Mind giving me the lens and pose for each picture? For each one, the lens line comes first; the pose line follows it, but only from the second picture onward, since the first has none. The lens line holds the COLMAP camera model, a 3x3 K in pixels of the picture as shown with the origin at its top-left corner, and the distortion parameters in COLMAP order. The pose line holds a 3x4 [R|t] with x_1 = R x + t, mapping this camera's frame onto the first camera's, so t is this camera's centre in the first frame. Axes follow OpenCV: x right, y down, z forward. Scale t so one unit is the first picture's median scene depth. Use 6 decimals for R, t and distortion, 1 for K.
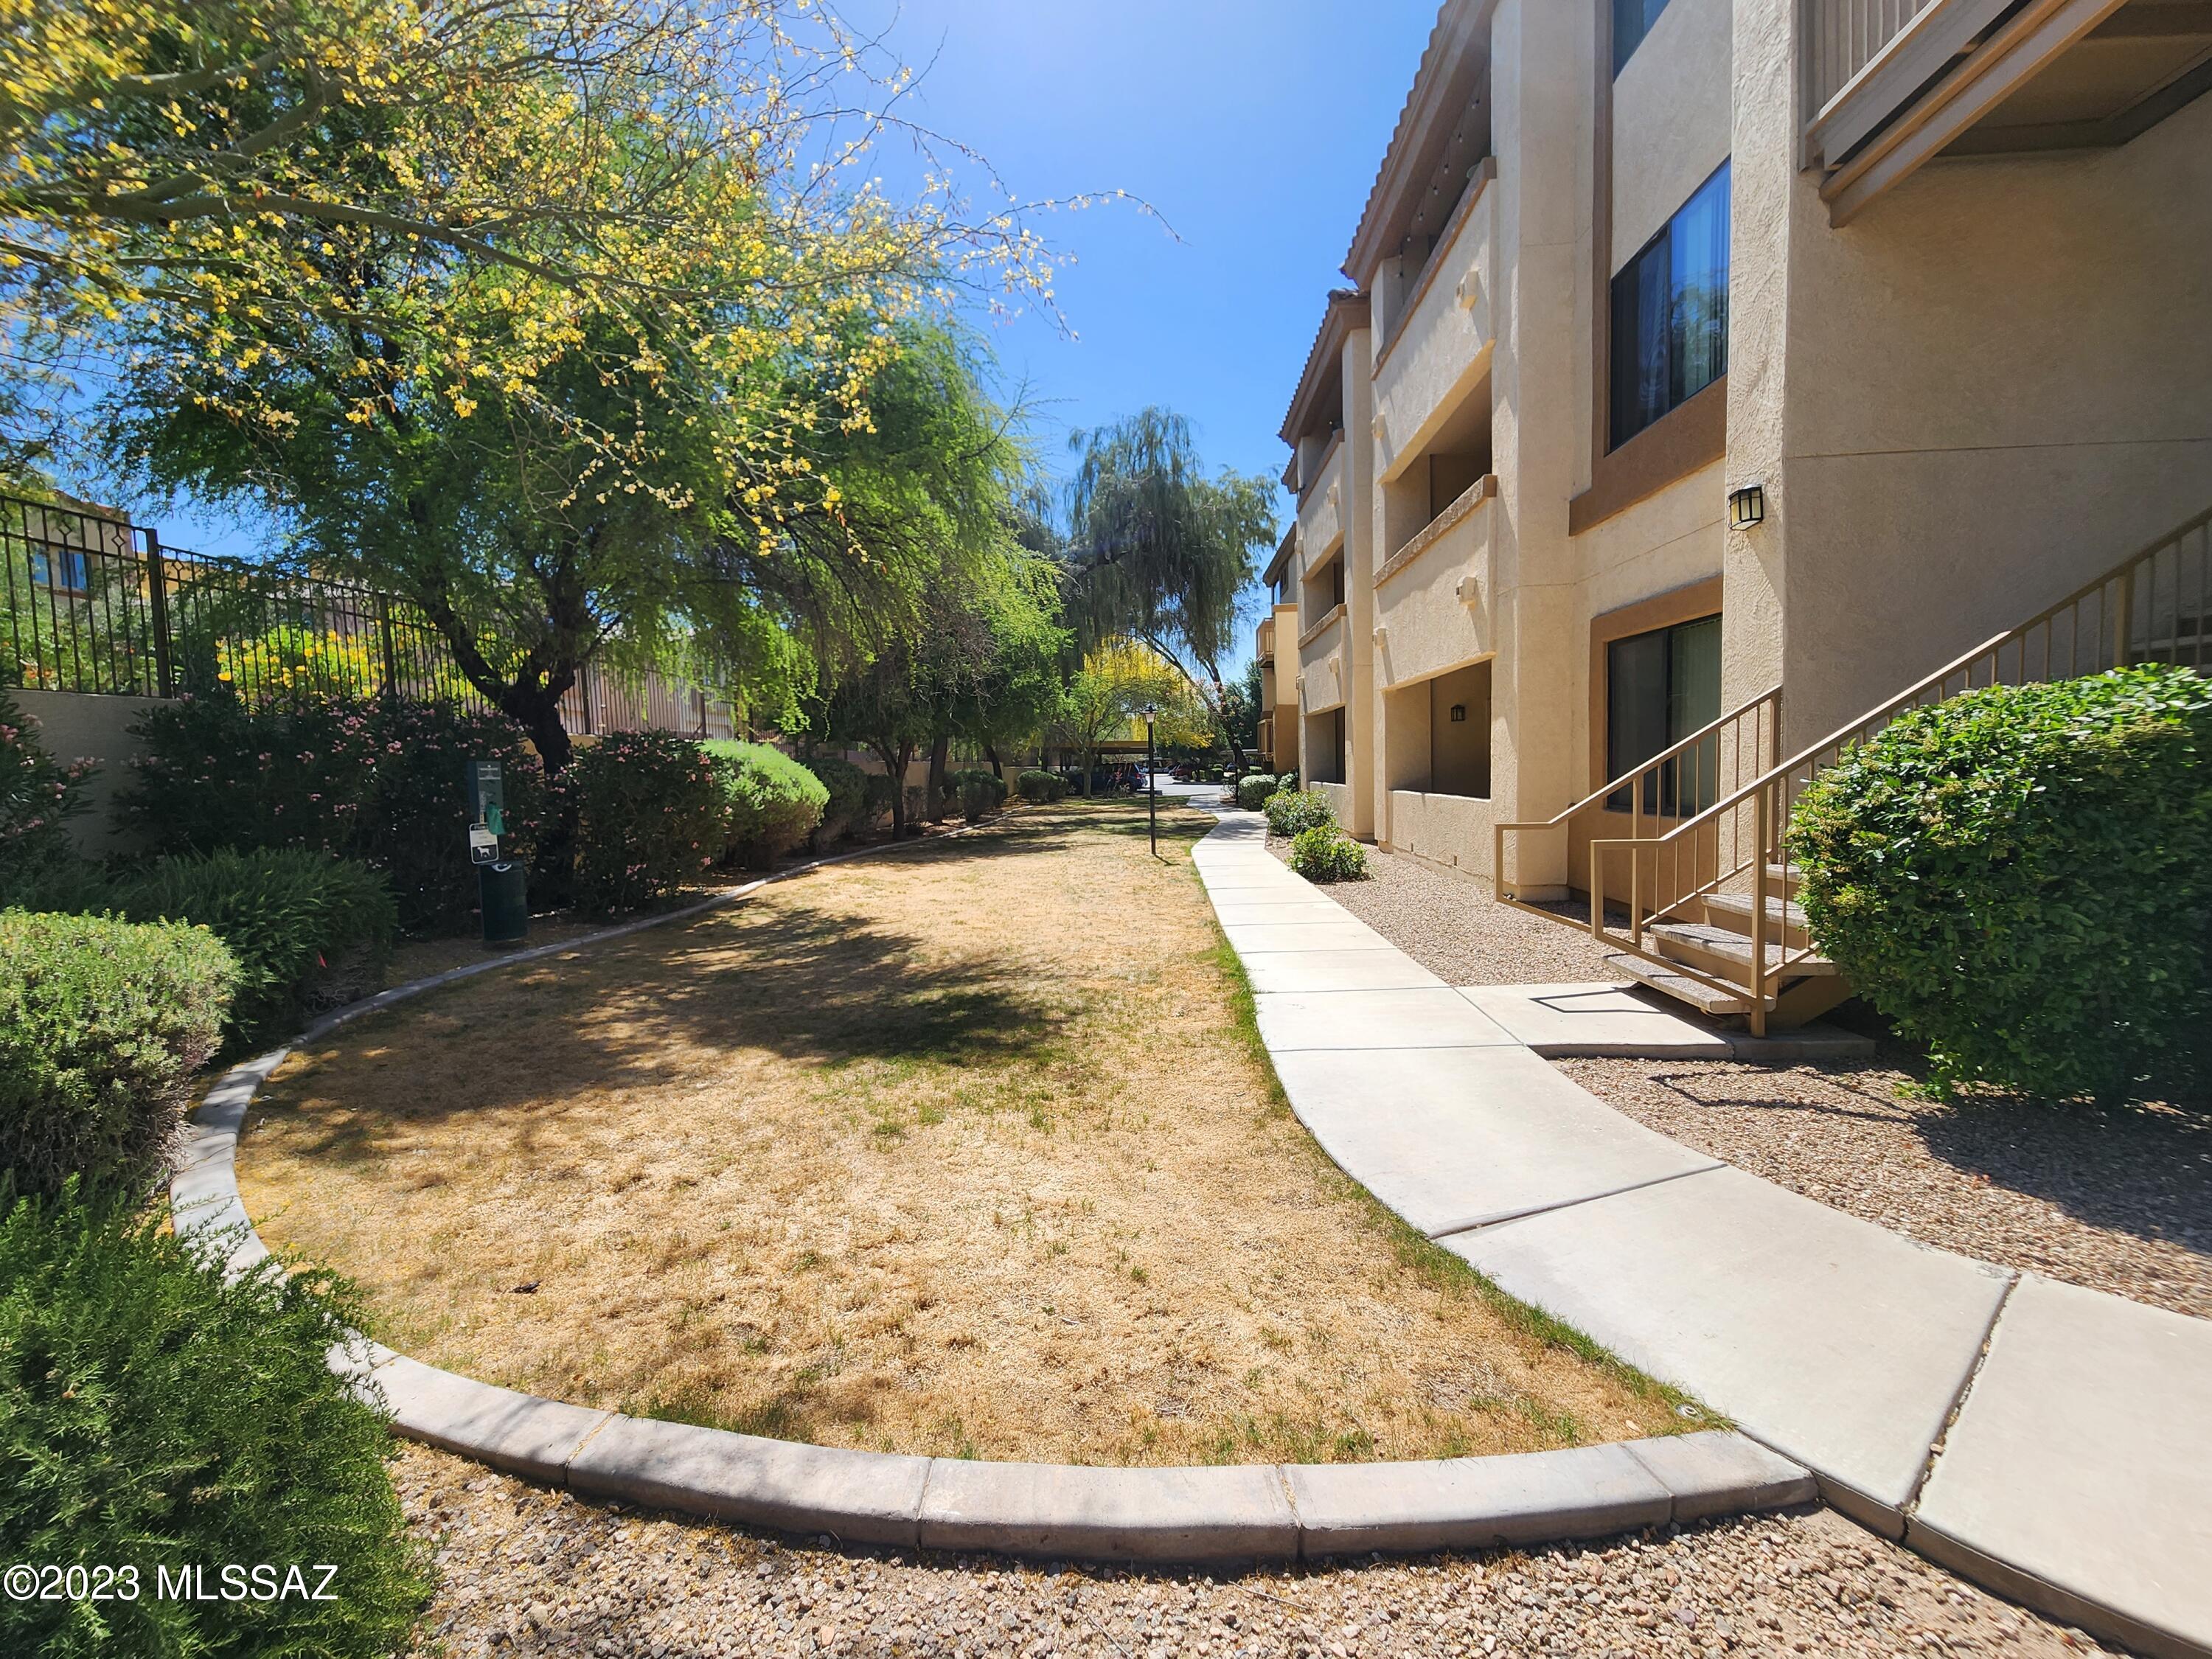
lens RADIAL K [[908.8, 0, 1106.0], [0, 908.8, 829.5], [0, 0, 1]] dist [-0.007264, -0.000428]
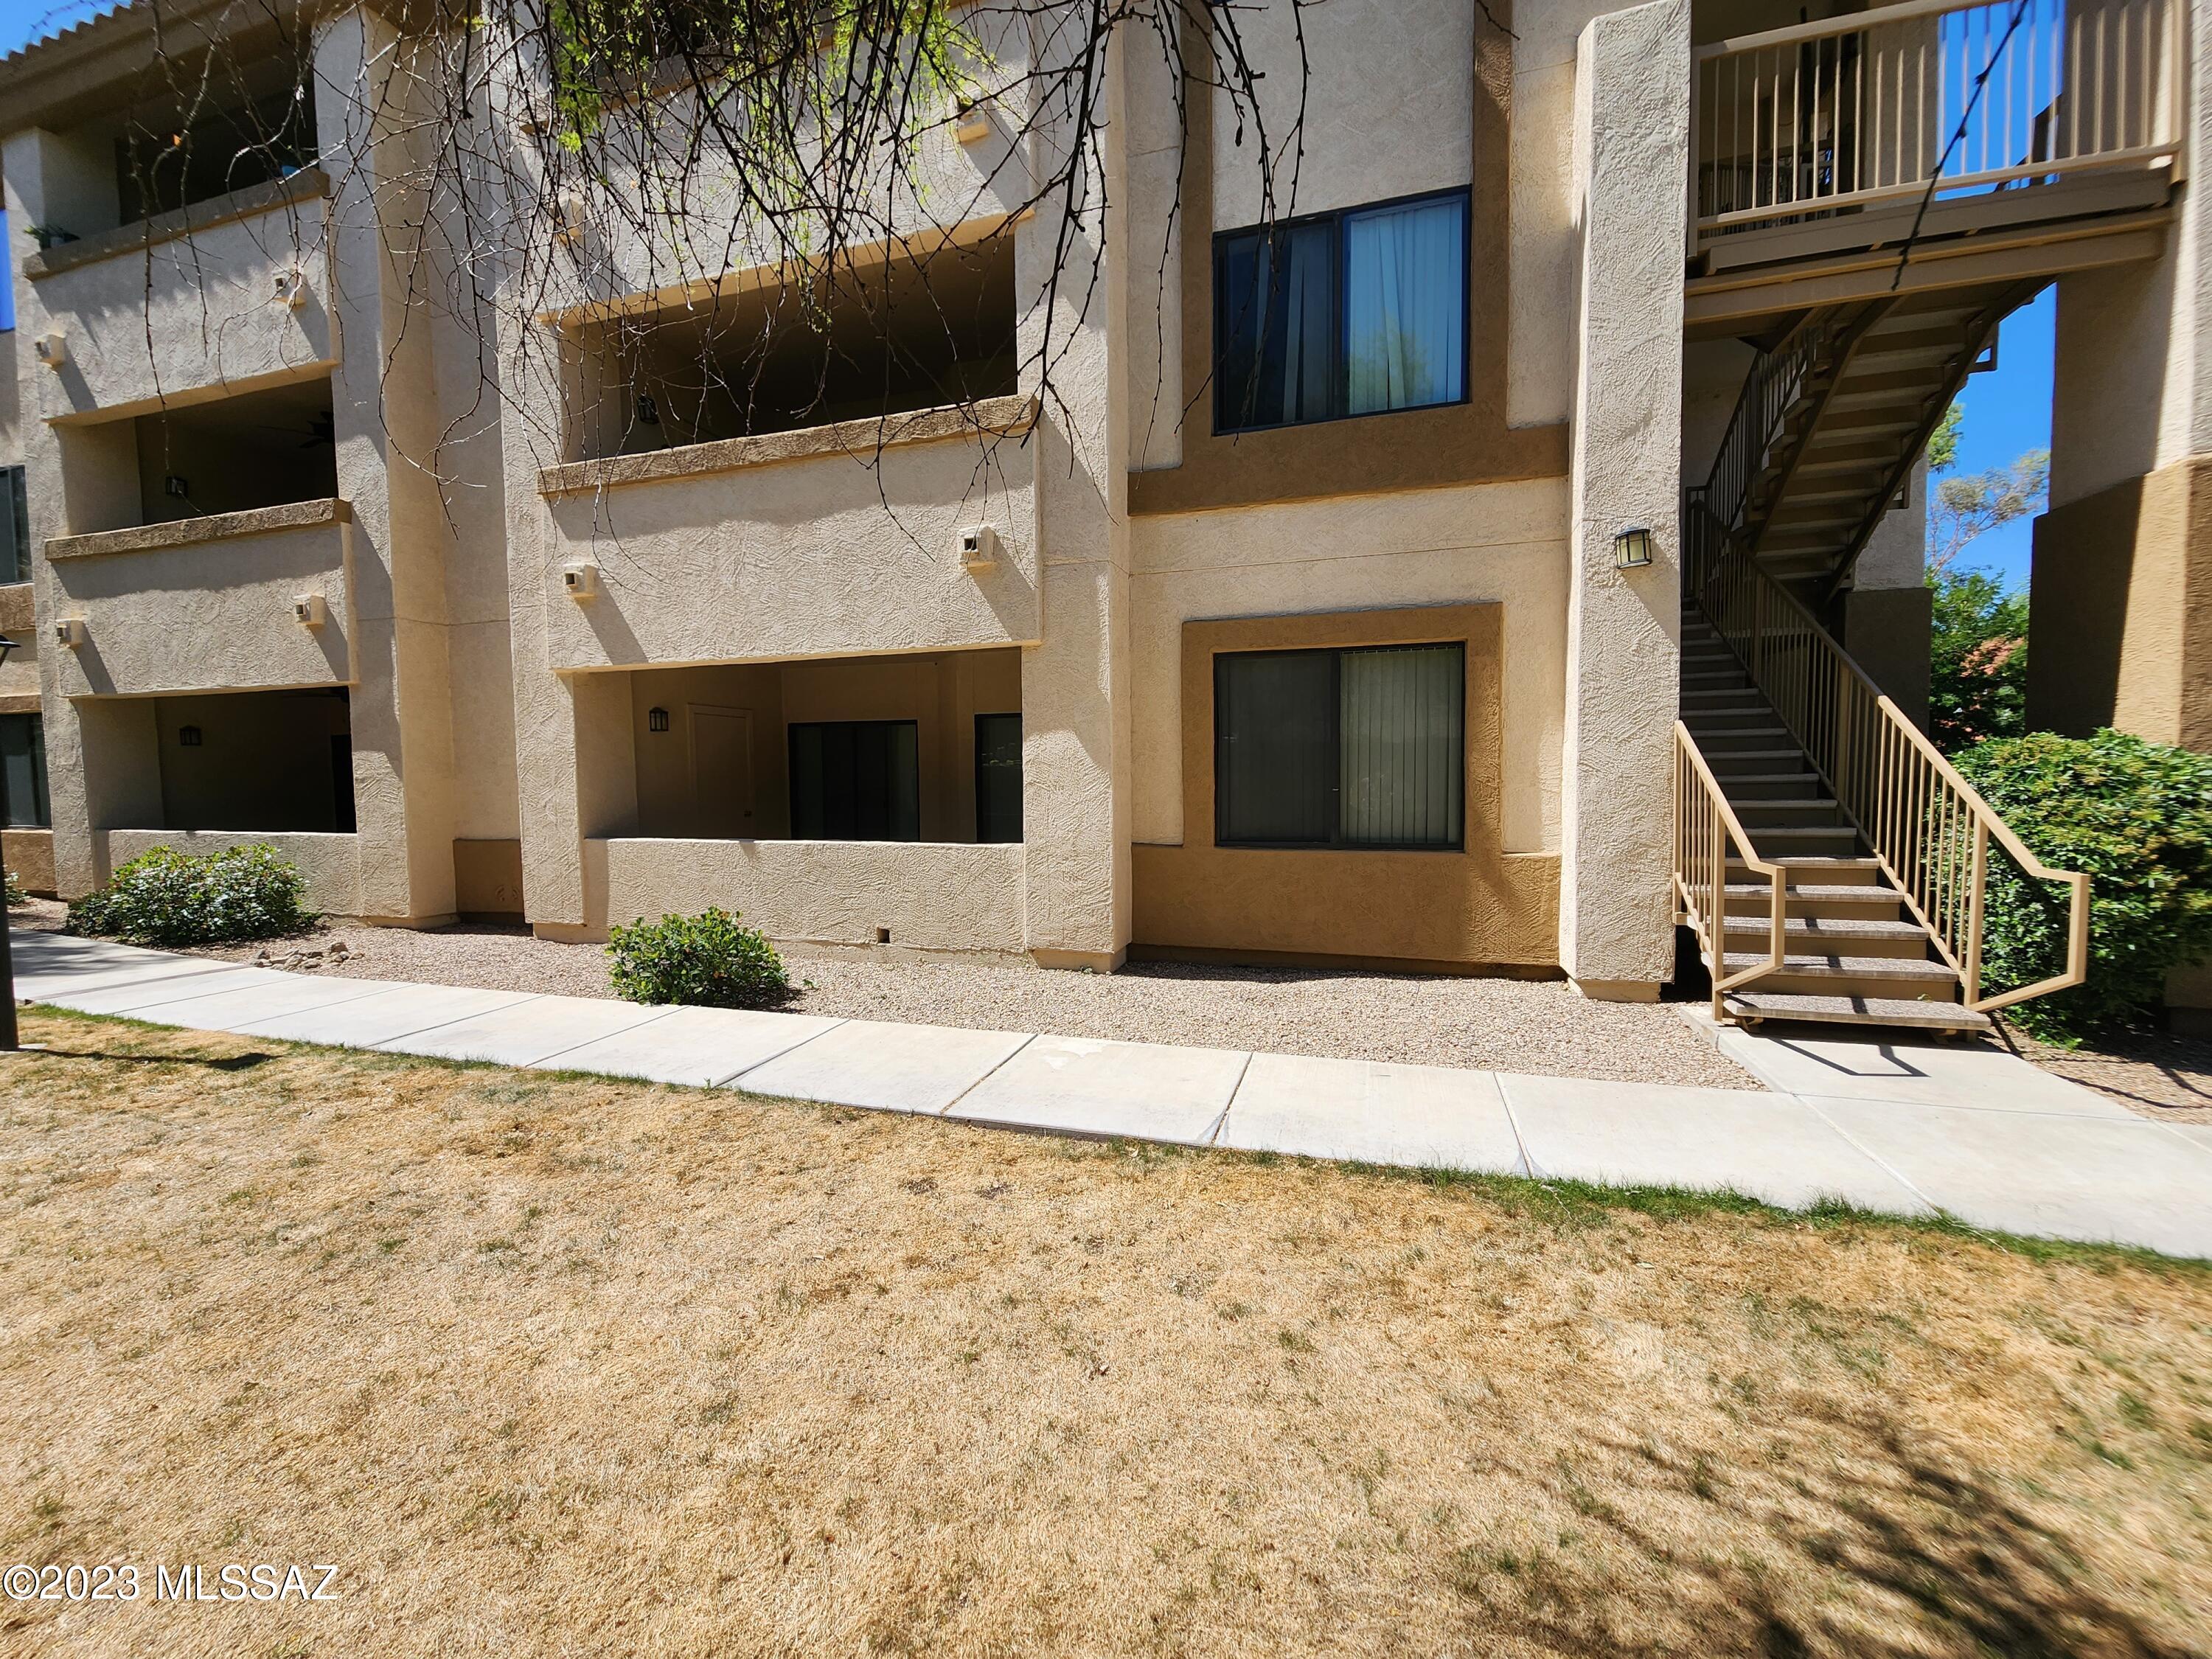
lens RADIAL K [[908.8, 0, 1106.0], [0, 908.8, 829.5], [0, 0, 1]] dist [-0.007264, -0.000428]
pose [[0.246166, -0.012880, 0.969142, -0.299599], [0.065208, 0.997866, -0.003301, -0.045827], [-0.967032, 0.064008, 0.246480, 0.898406]]
